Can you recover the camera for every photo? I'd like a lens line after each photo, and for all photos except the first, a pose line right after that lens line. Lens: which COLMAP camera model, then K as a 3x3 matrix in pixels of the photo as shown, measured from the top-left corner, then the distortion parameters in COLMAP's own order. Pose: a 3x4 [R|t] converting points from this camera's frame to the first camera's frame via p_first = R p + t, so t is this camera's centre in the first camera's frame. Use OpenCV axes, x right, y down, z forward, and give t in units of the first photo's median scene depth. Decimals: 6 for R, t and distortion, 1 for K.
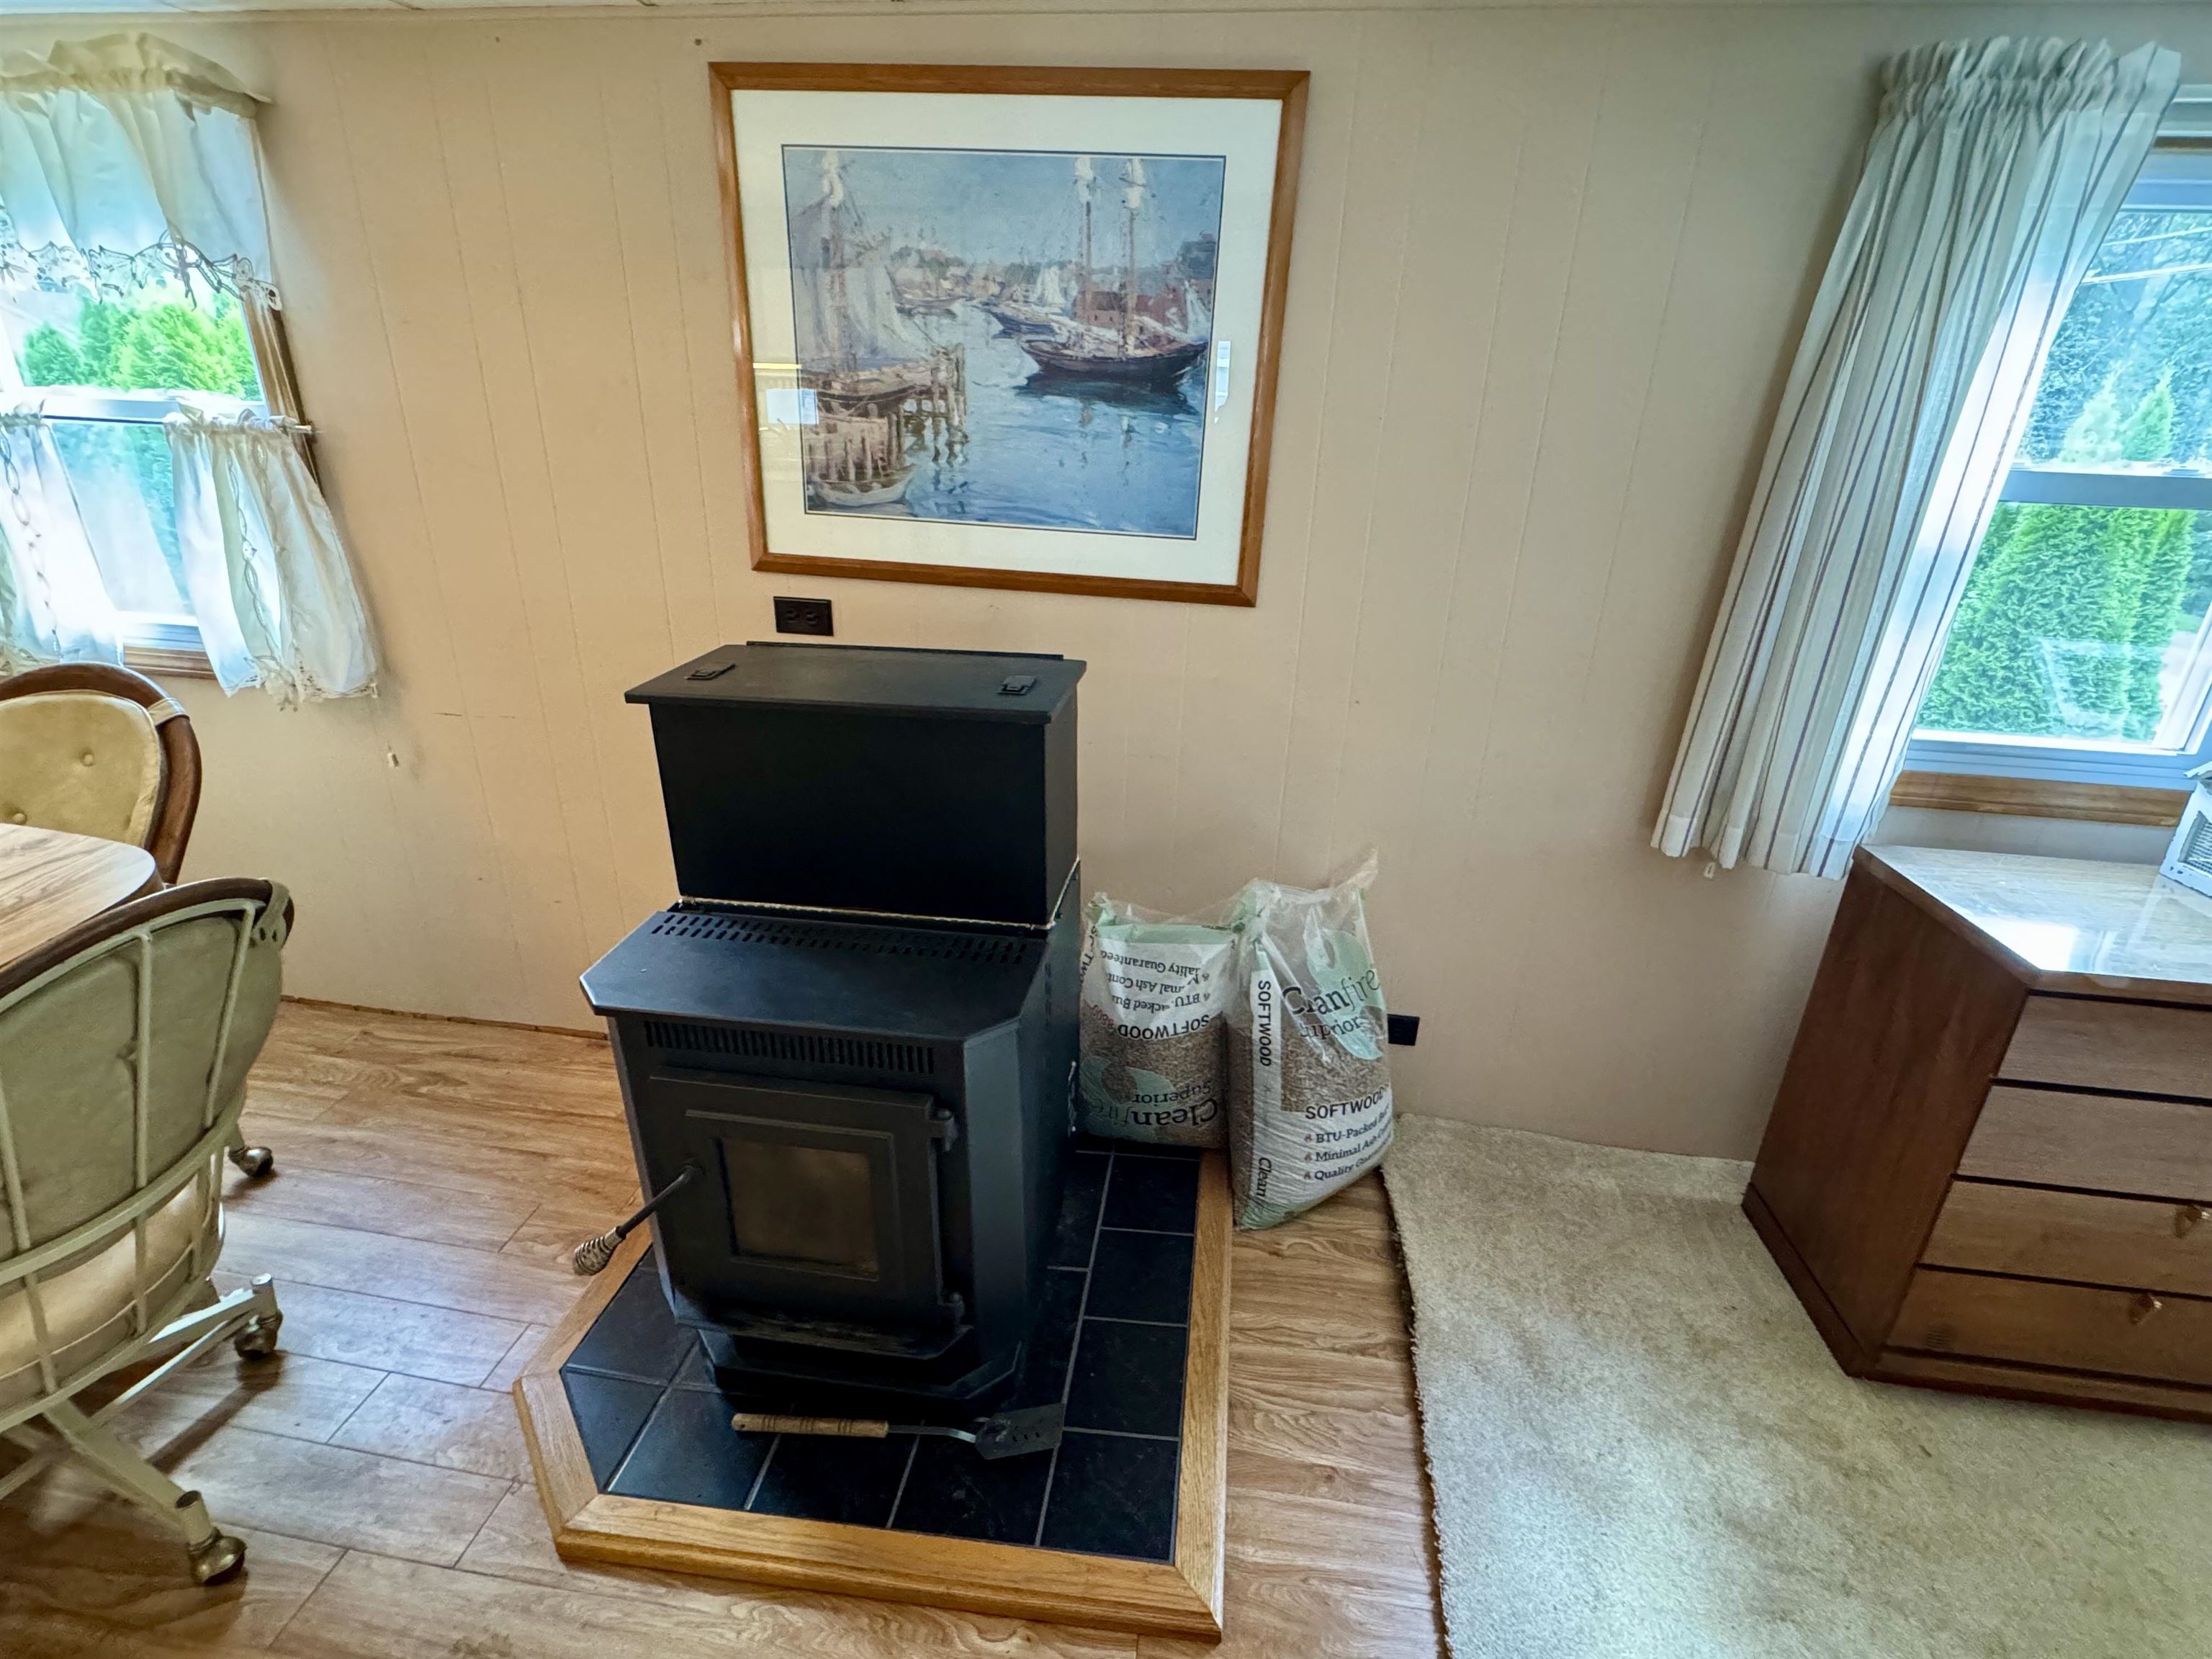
lens RADIAL K [[1044.2, 0, 1102.4], [0, 1044.2, 829.7], [0, 0, 1]] dist [-0.001927, -0.000460]
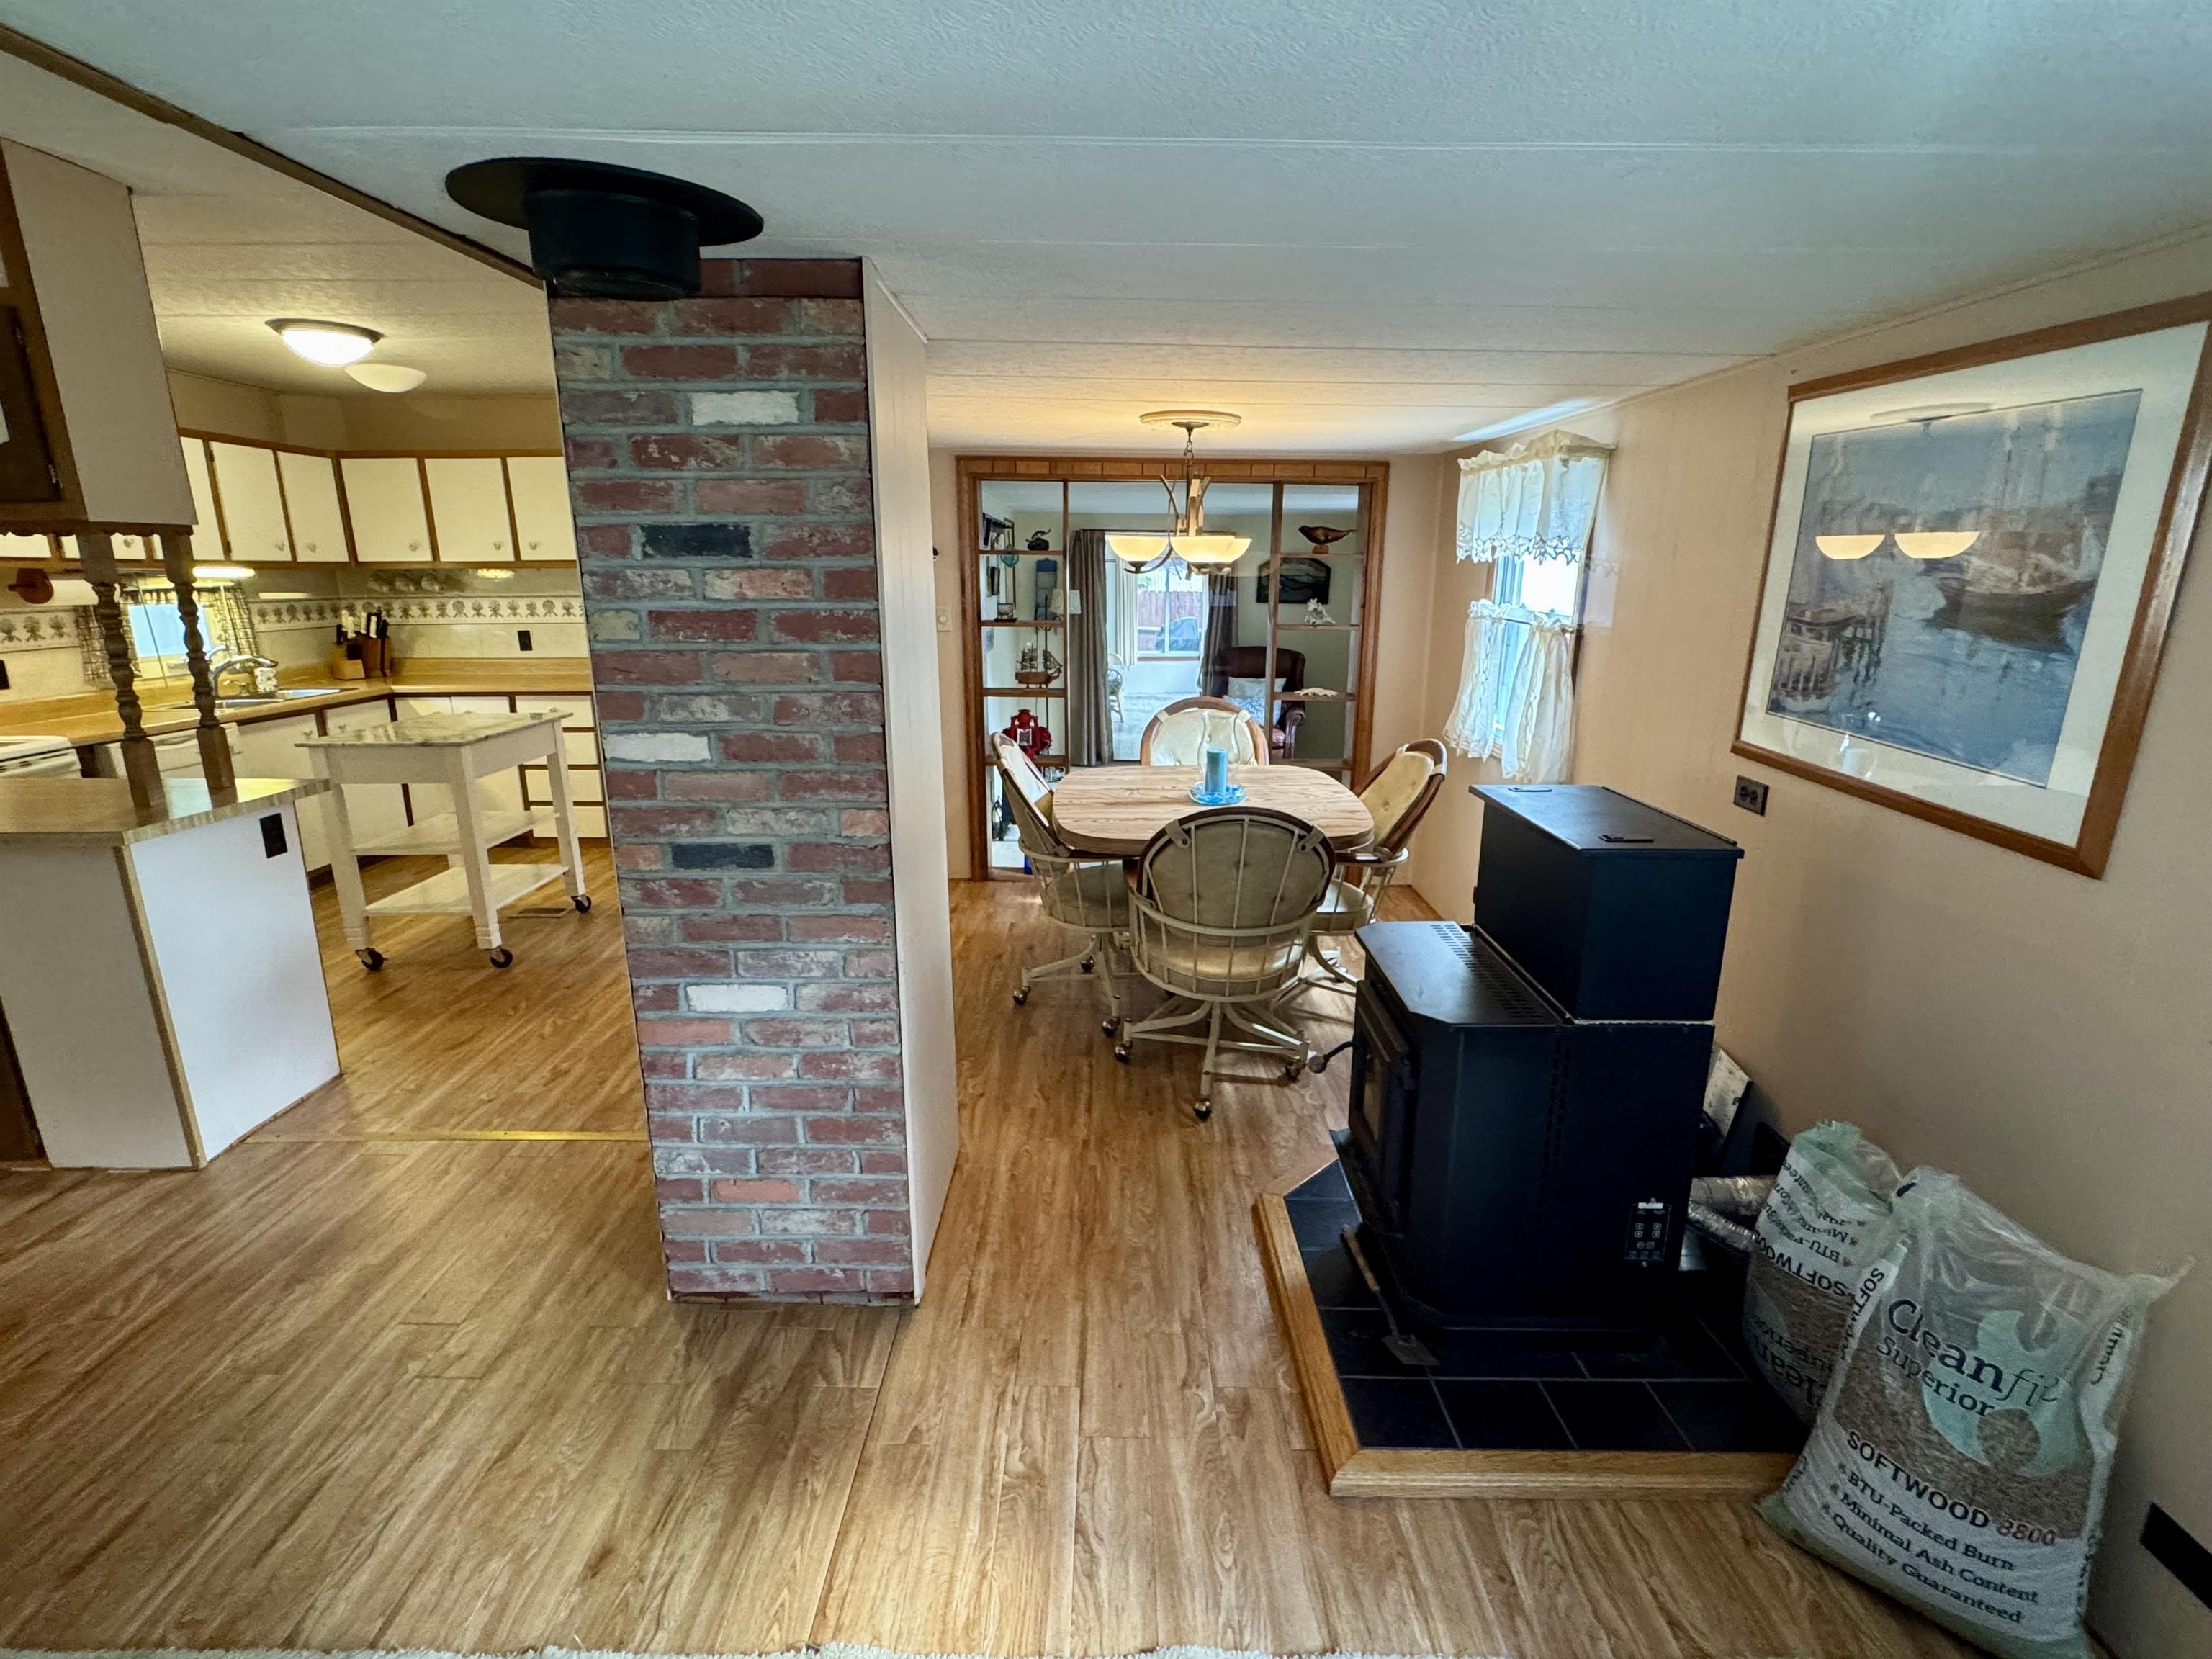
lens RADIAL K [[1040.1, 0, 1105.1], [0, 1040.1, 827.8], [0, 0, 1]] dist [-0.001219, -0.000218]
pose [[0.132917, 0.221442, -0.966073, 0.855000], [-0.381931, 0.910888, 0.156245, -0.082851], [0.914583, 0.348205, 0.205648, 0.107250]]
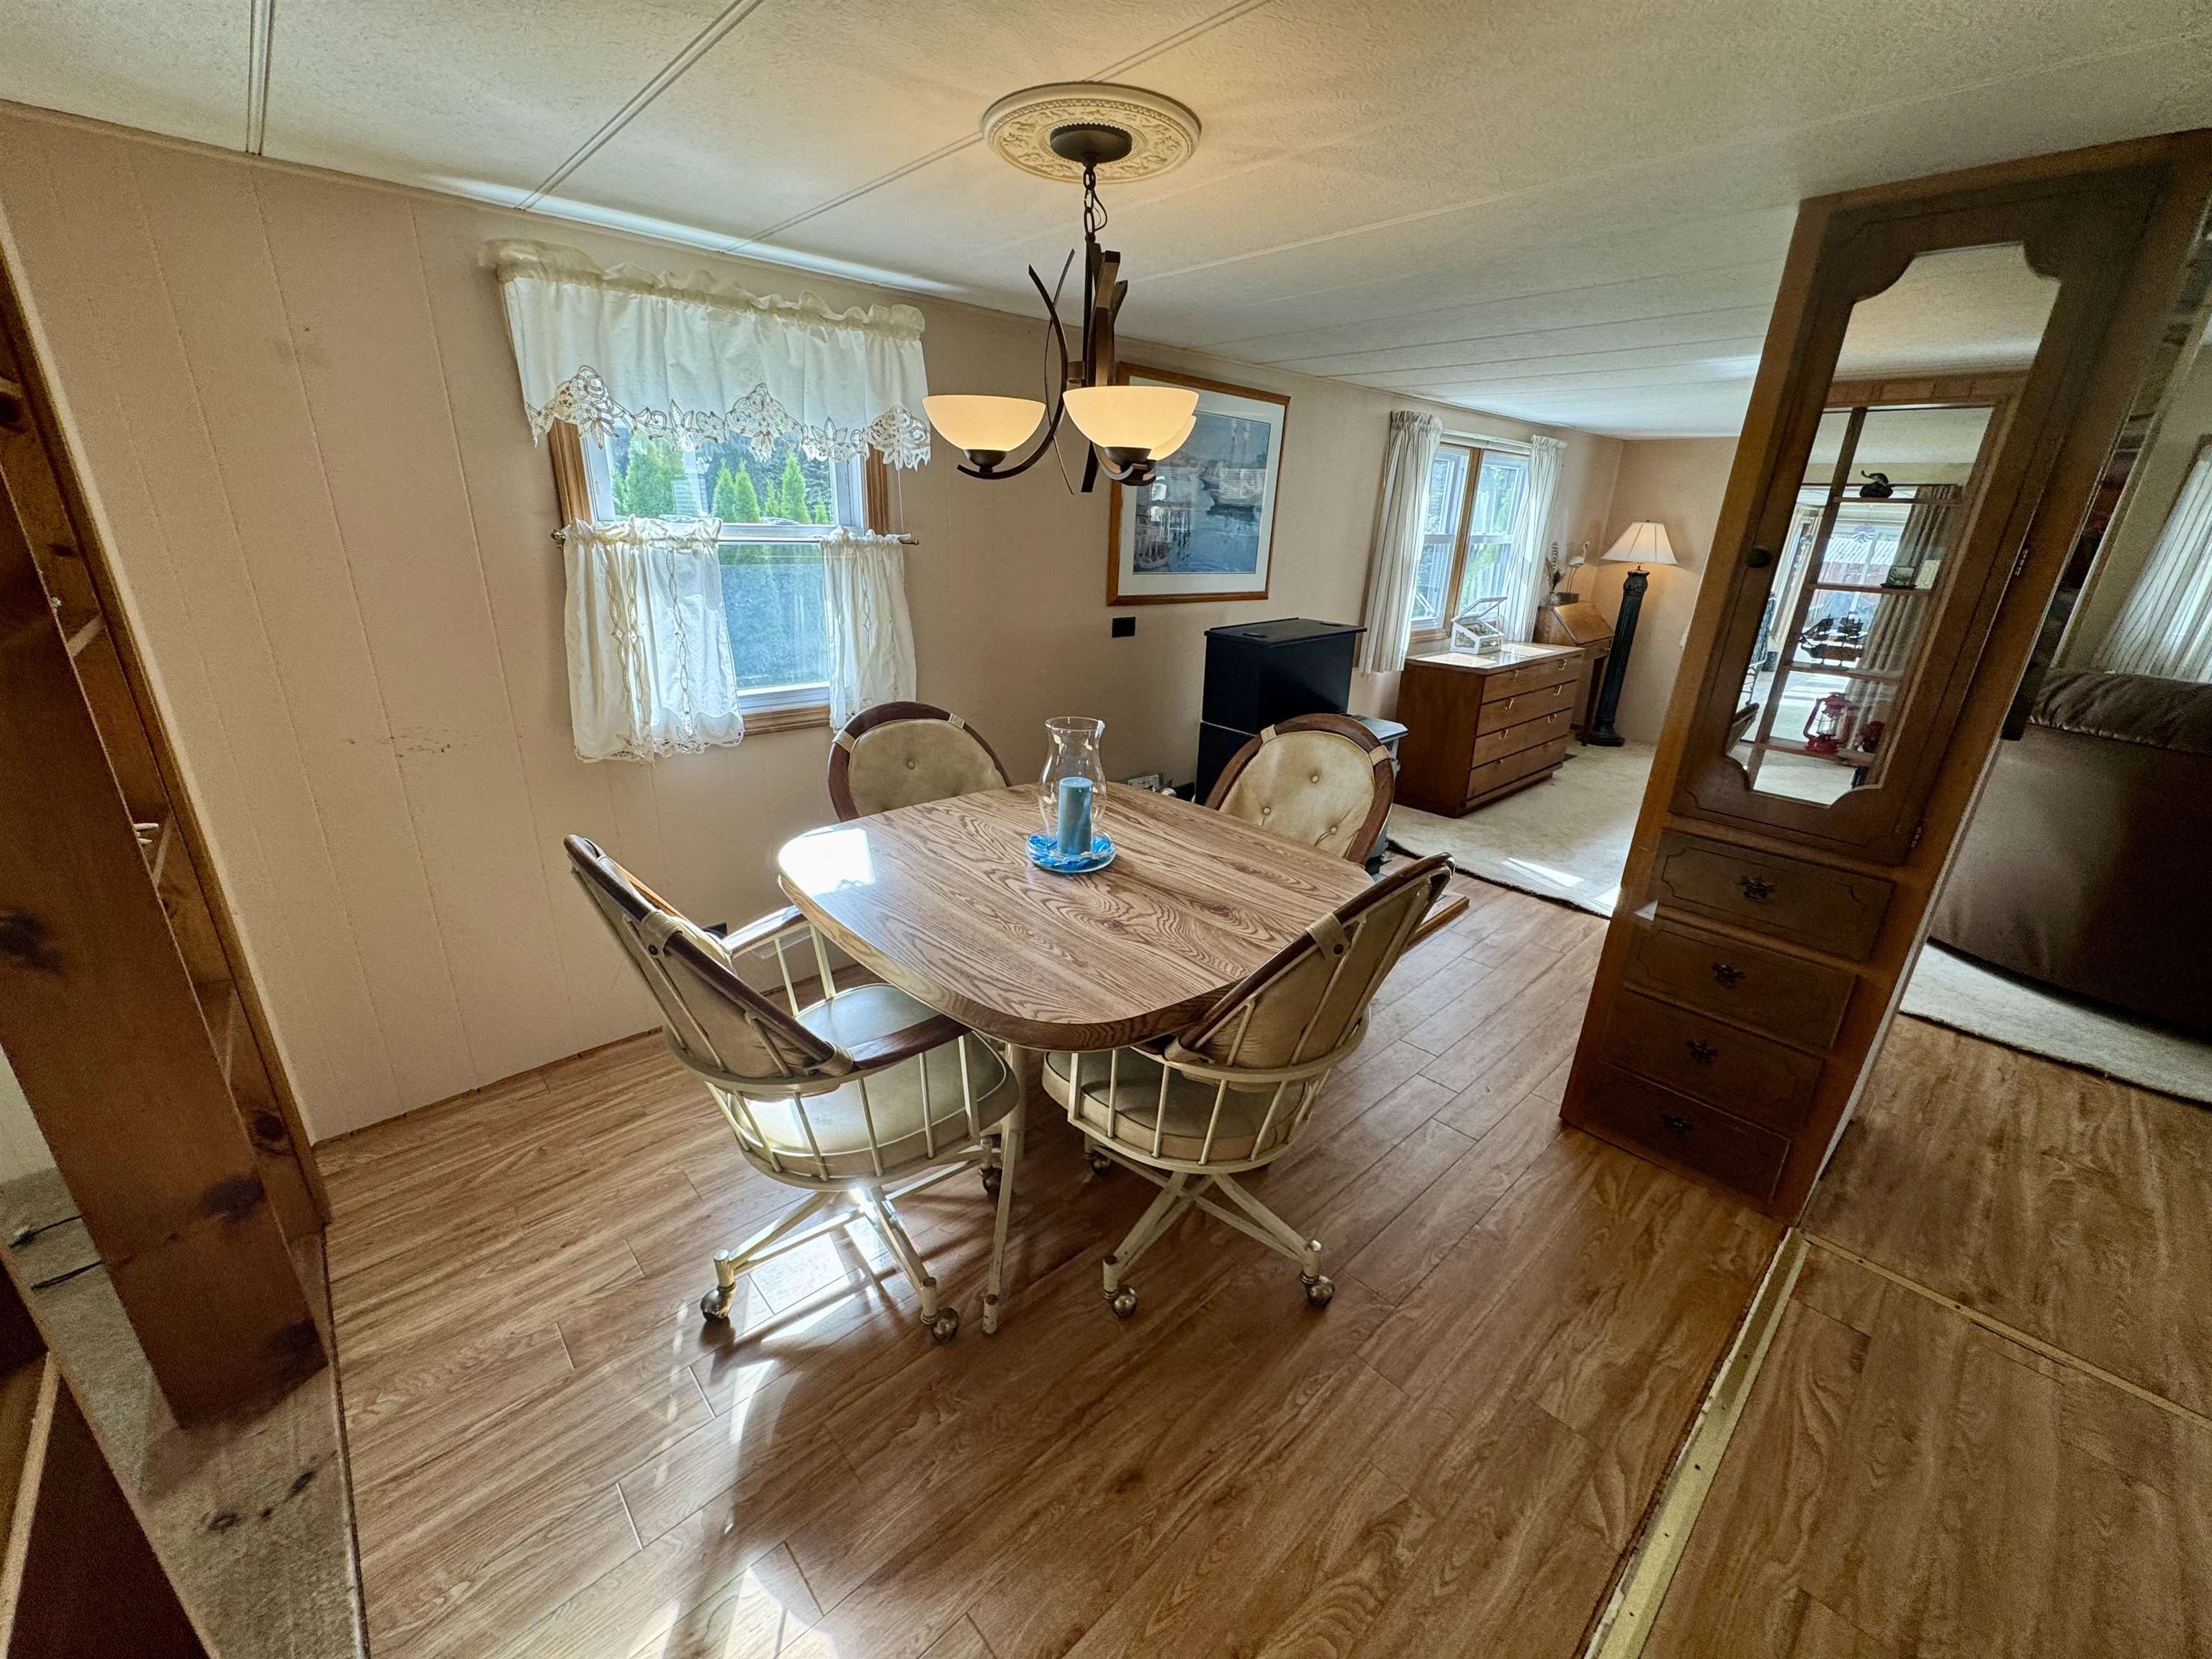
lens RADIAL K [[881.4, 0, 1106.9], [0, 881.4, 827.5], [0, 0, 1]] dist [-0.003655, 0.000712]
pose [[0.636469, -0.272083, 0.721718, -1.778568], [0.282570, 0.952913, 0.110049, -0.041630], [-0.717677, 0.133893, 0.683383, -0.058867]]
